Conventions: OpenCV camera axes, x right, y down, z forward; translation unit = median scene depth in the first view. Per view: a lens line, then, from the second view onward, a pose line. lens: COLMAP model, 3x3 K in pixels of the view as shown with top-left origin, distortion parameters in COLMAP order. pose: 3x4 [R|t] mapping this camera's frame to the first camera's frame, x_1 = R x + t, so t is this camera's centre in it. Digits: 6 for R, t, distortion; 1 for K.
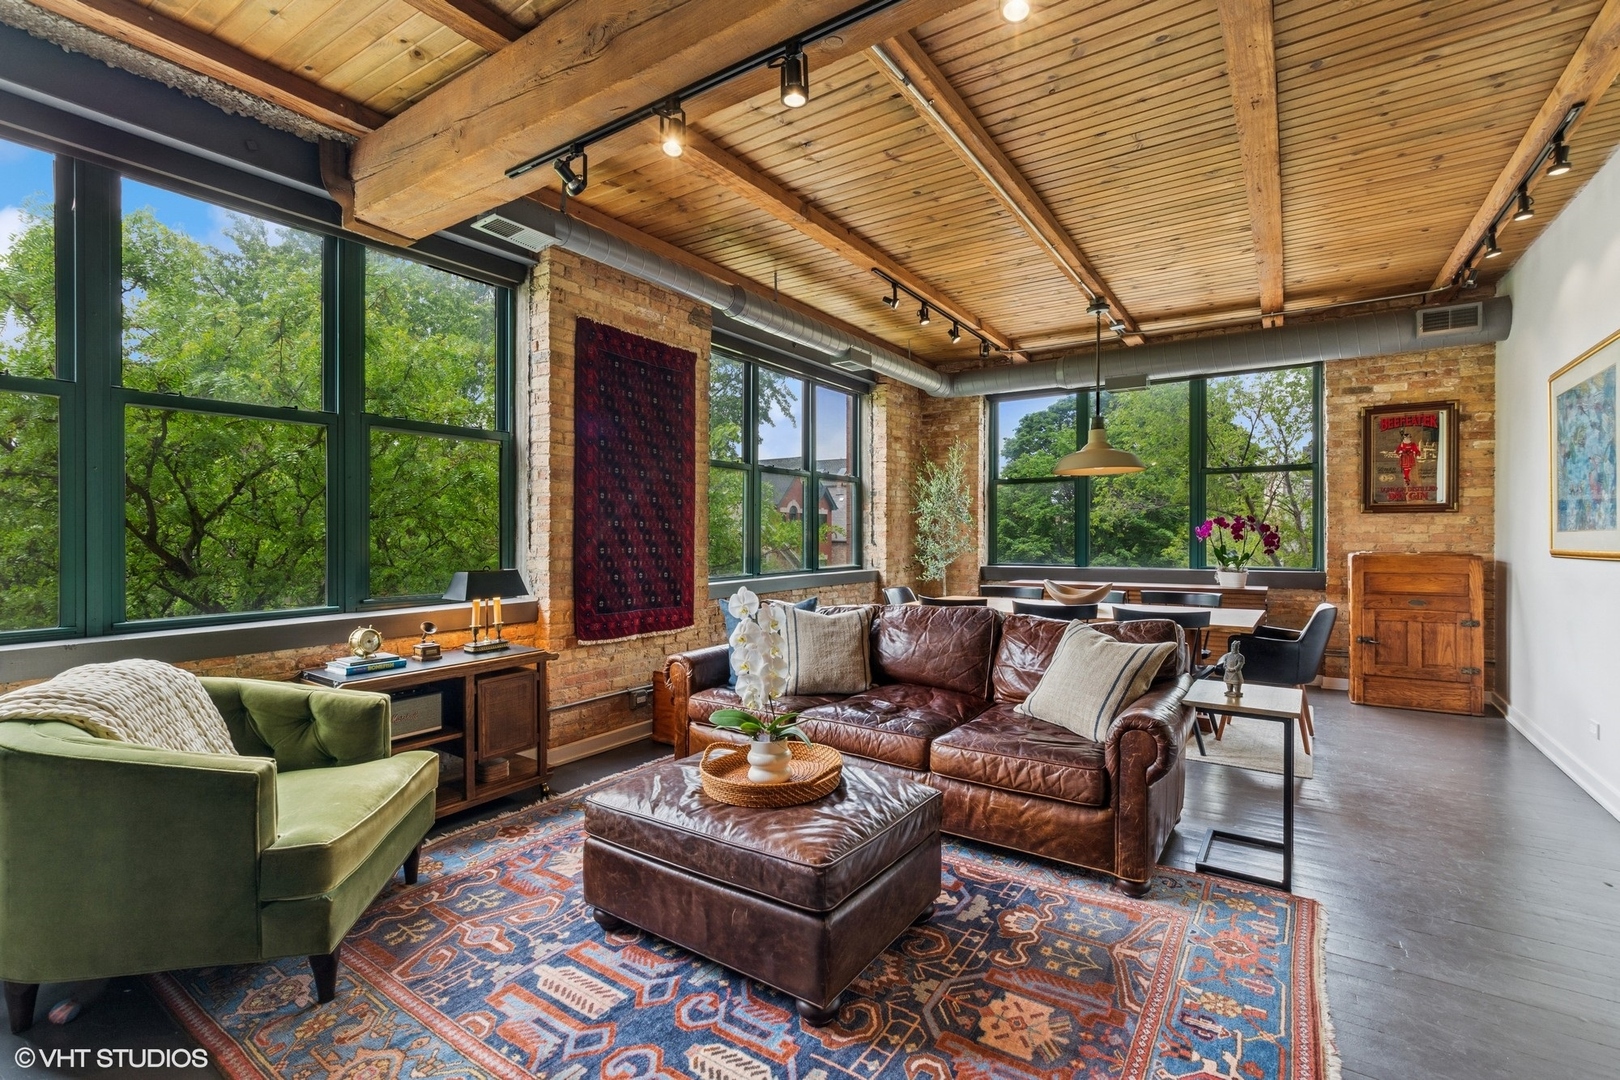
lens RADIAL K [[729.8, 0, 807.8], [0, 729.8, 534.9], [0, 0, 1]] dist [-0.000894, -0.001207]
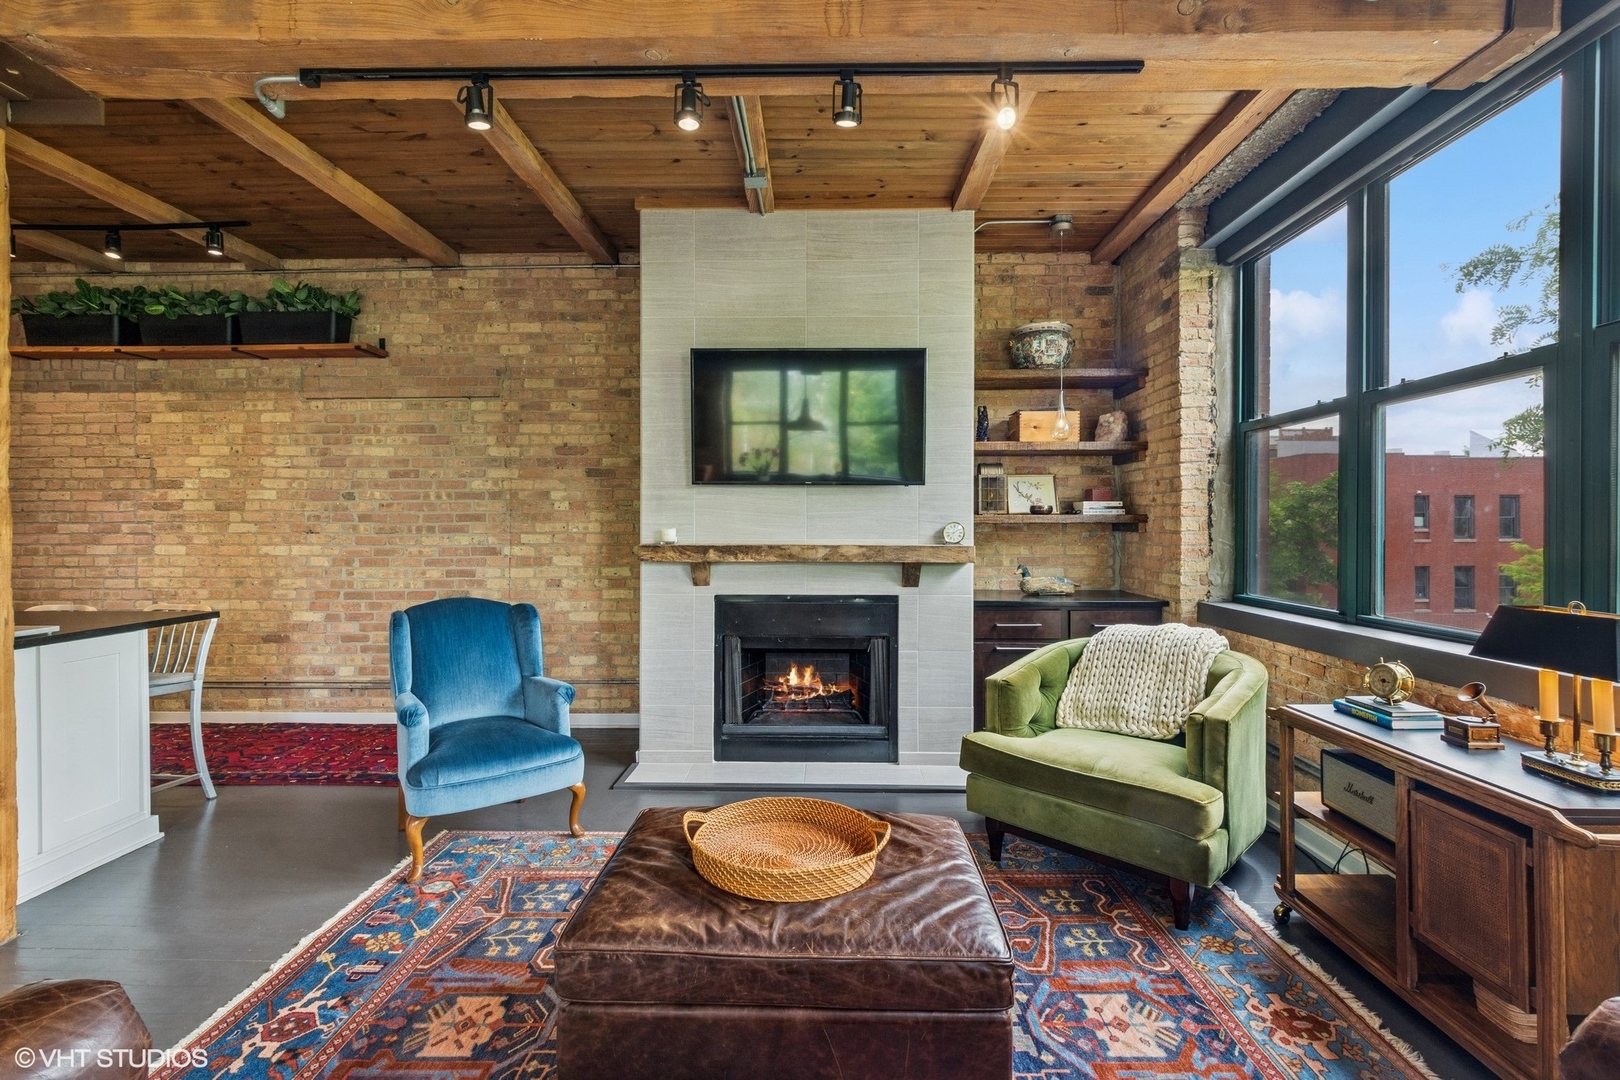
lens RADIAL K [[729.8, 0, 809.5], [0, 729.8, 527.2], [0, 0, 1]] dist [-0.000894, -0.001207]
pose [[-0.836348, -0.000580, -0.548199, 0.160490], [-0.002472, 0.999993, 0.002714, -0.004245], [0.548194, 0.003625, -0.836344, 0.763269]]
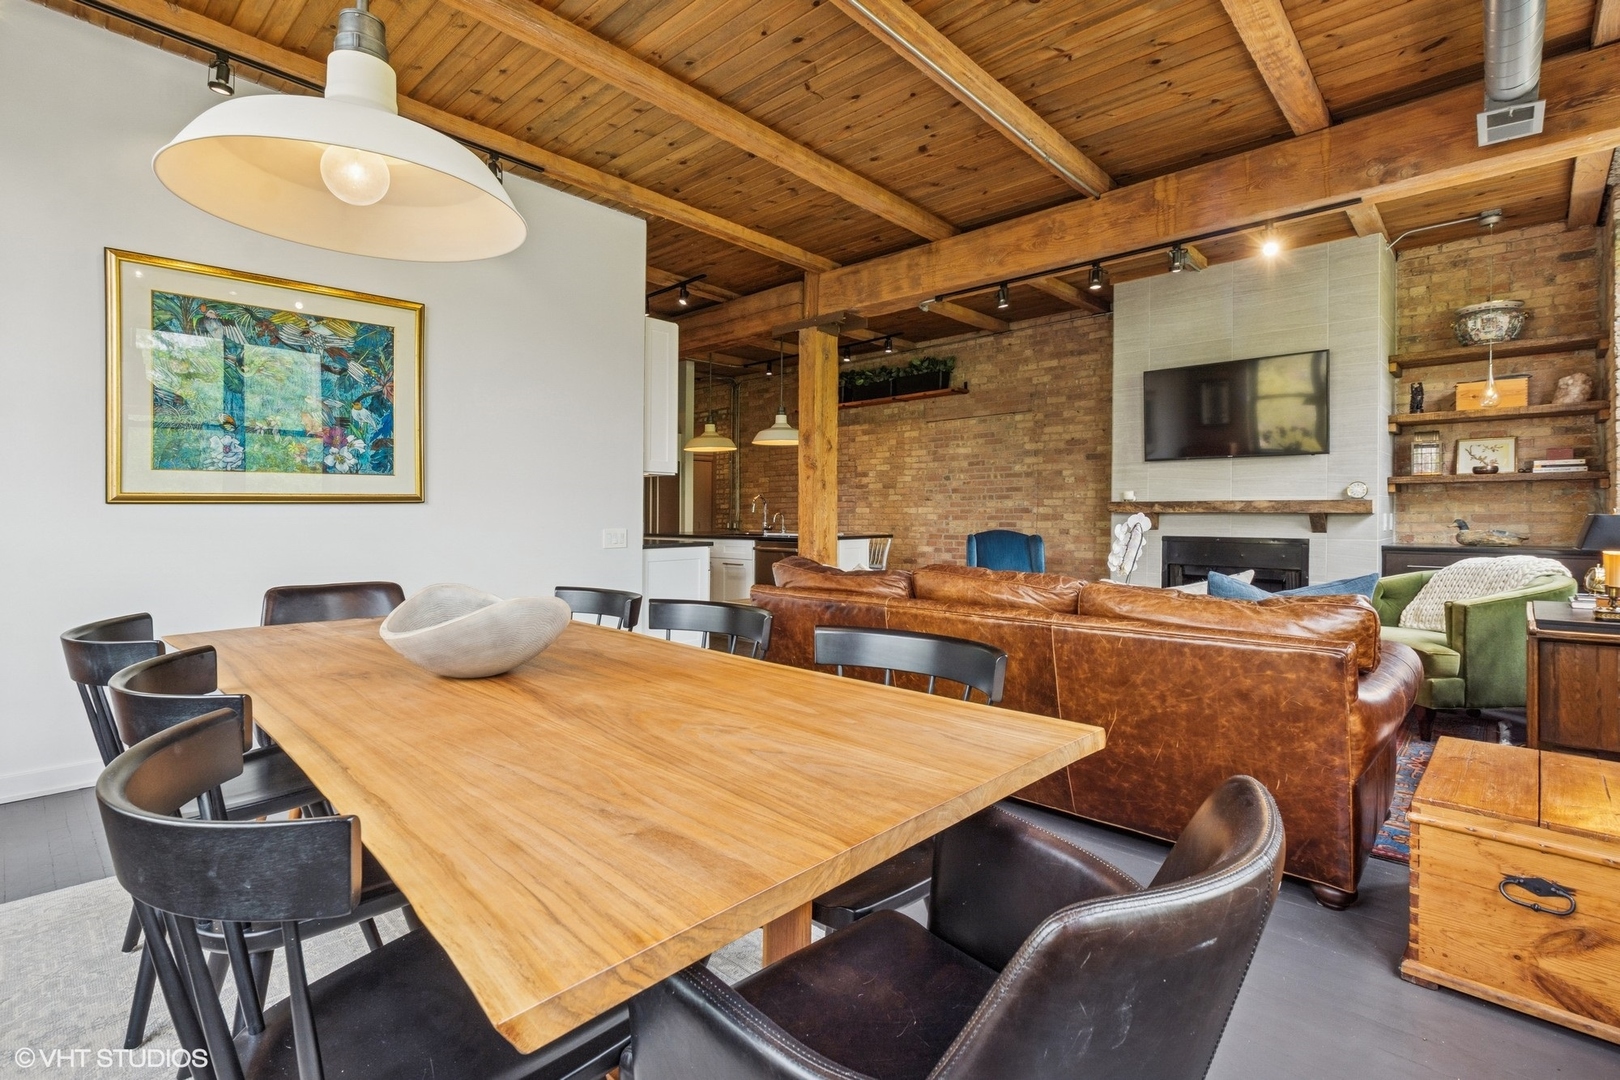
lens RADIAL K [[729.8, 0, 817.3], [0, 729.8, 543.4], [0, 0, 1]] dist [-0.000894, -0.001207]
pose [[-0.988838, -0.008512, 0.148752, 0.183661], [-0.001937, 0.999017, 0.044288, 0.031389], [-0.148983, 0.043506, -0.987882, 1.260504]]
